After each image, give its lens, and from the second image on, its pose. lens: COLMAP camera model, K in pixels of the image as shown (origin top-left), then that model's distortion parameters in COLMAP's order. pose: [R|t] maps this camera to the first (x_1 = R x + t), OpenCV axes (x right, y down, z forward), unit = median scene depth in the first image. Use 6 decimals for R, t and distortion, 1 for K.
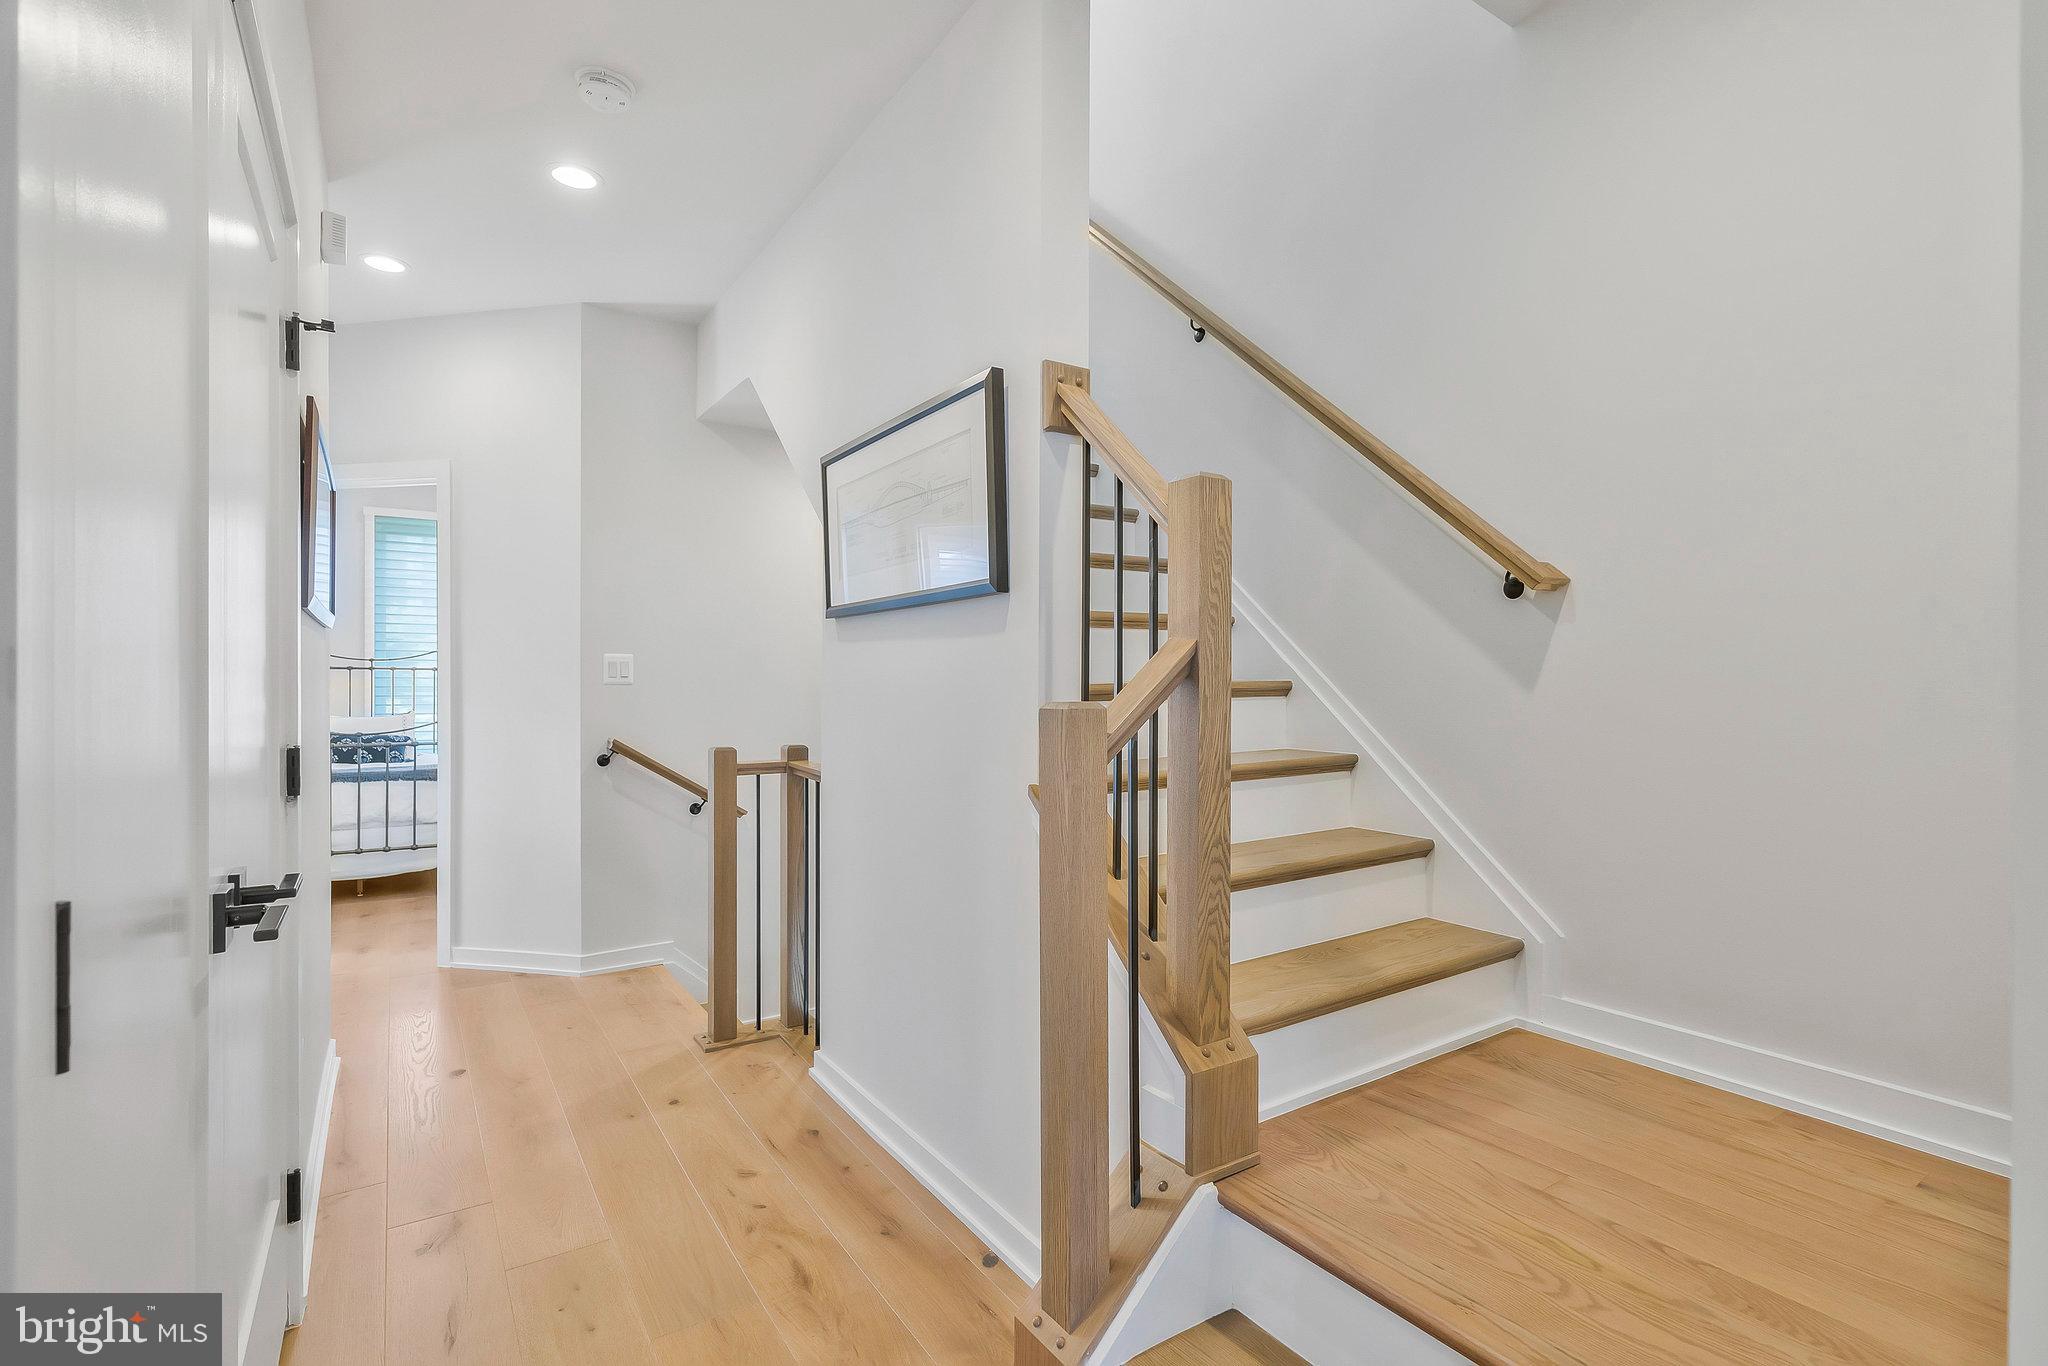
lens RADIAL K [[934.5, 0, 1035.9], [0, 934.5, 683.2], [0, 0, 1]] dist [-0.003494, 0.000572]
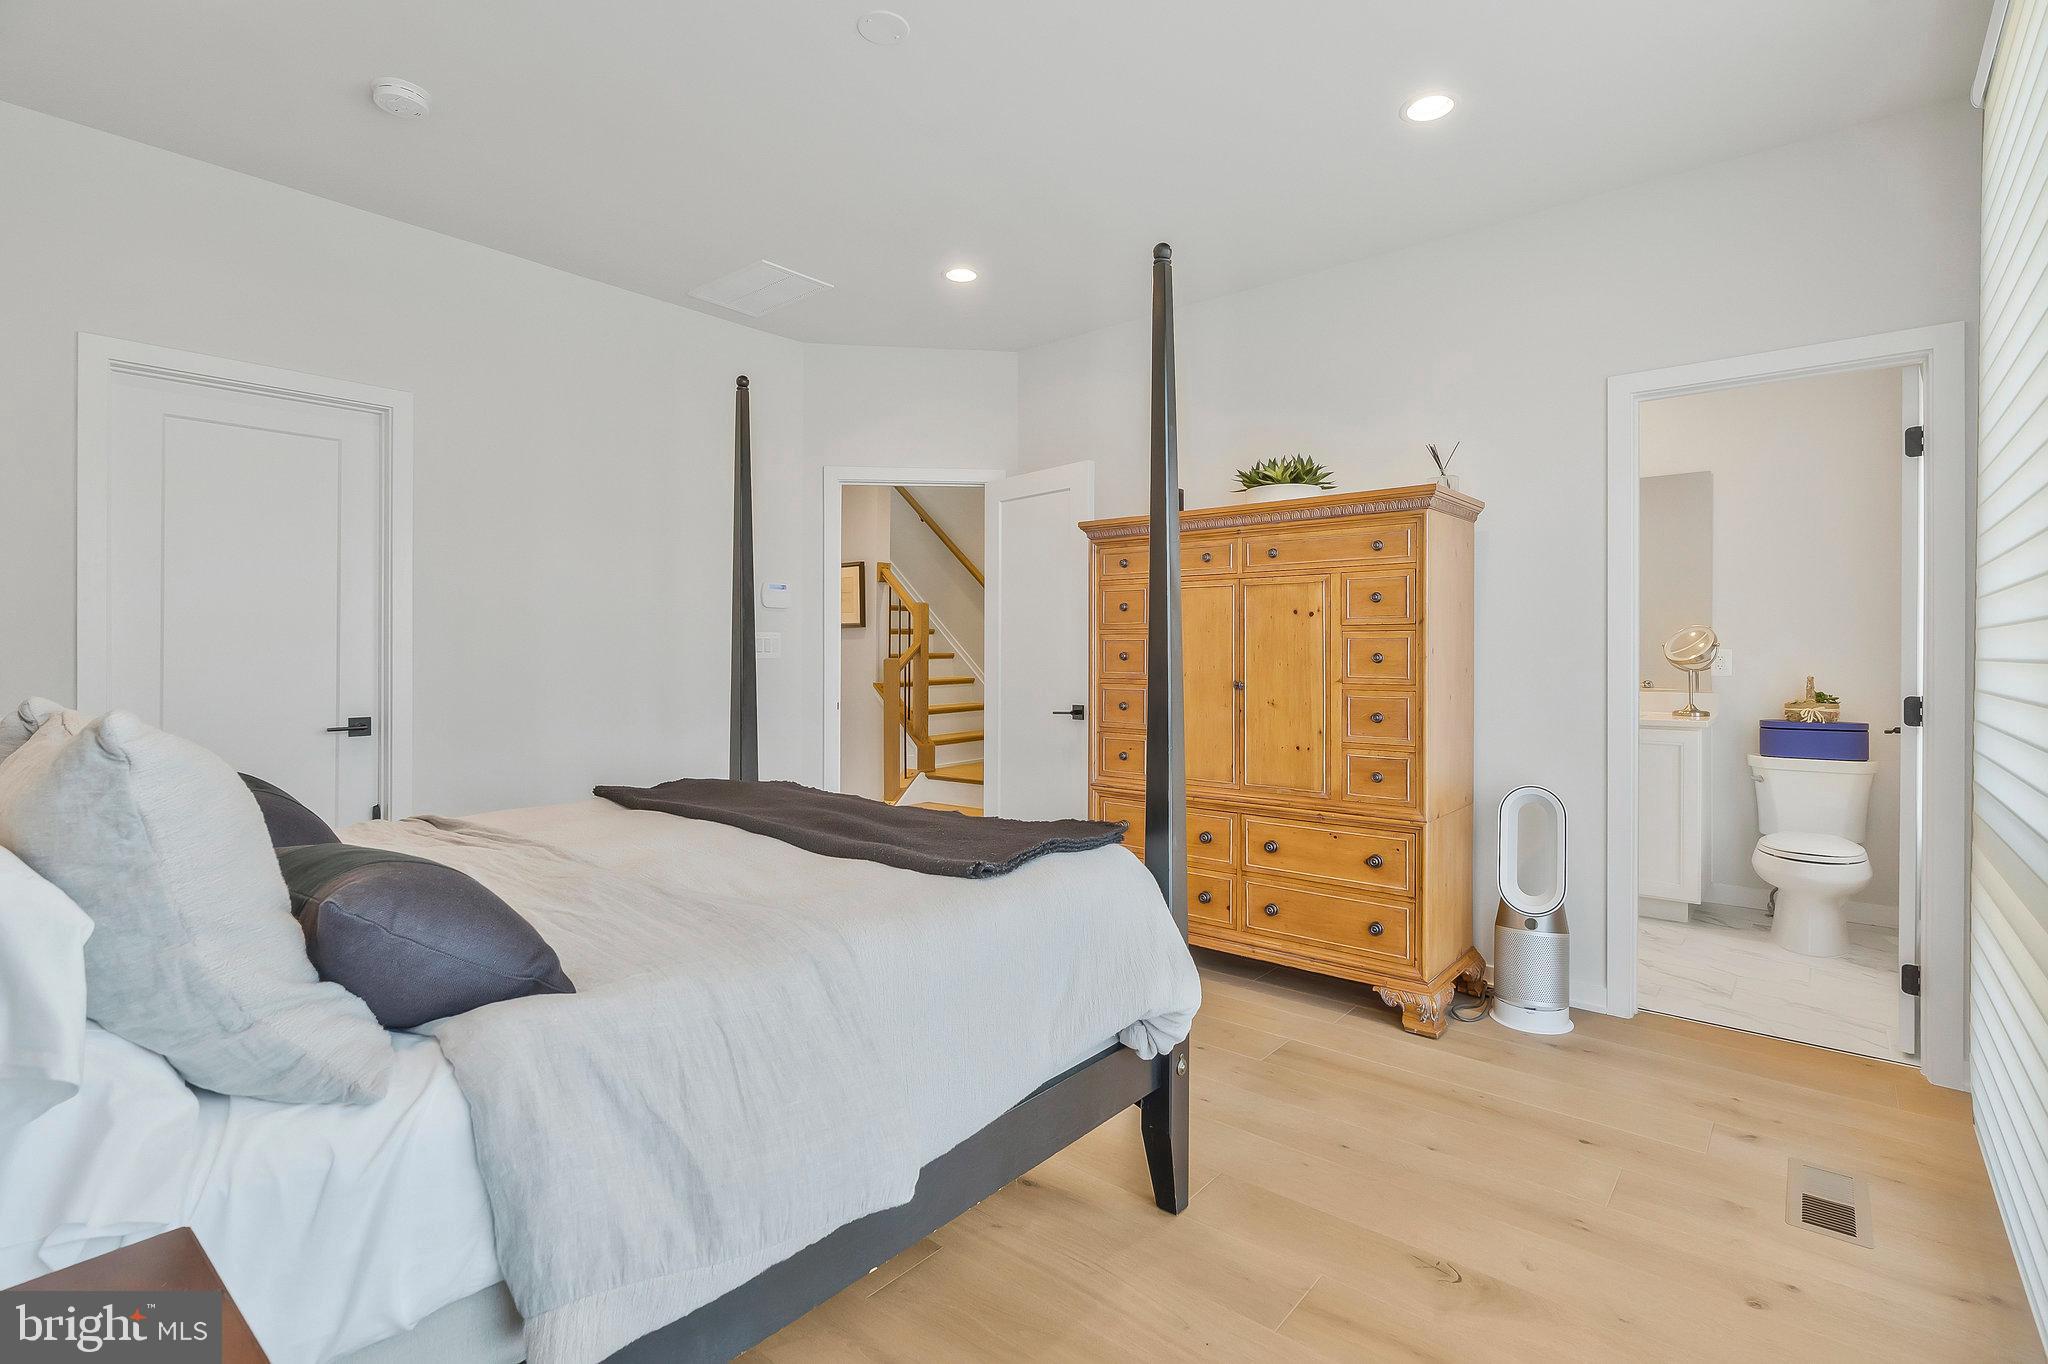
lens RADIAL K [[936.4, 0, 1027.8], [0, 936.4, 706.9], [0, 0, 1]] dist [-0.004690, 0.000243]
pose [[0.970151, -0.013931, 0.242103, -0.299801], [0.003351, 0.999023, 0.044057, 0.047903], [-0.242480, -0.041930, 0.969250, -2.566503]]
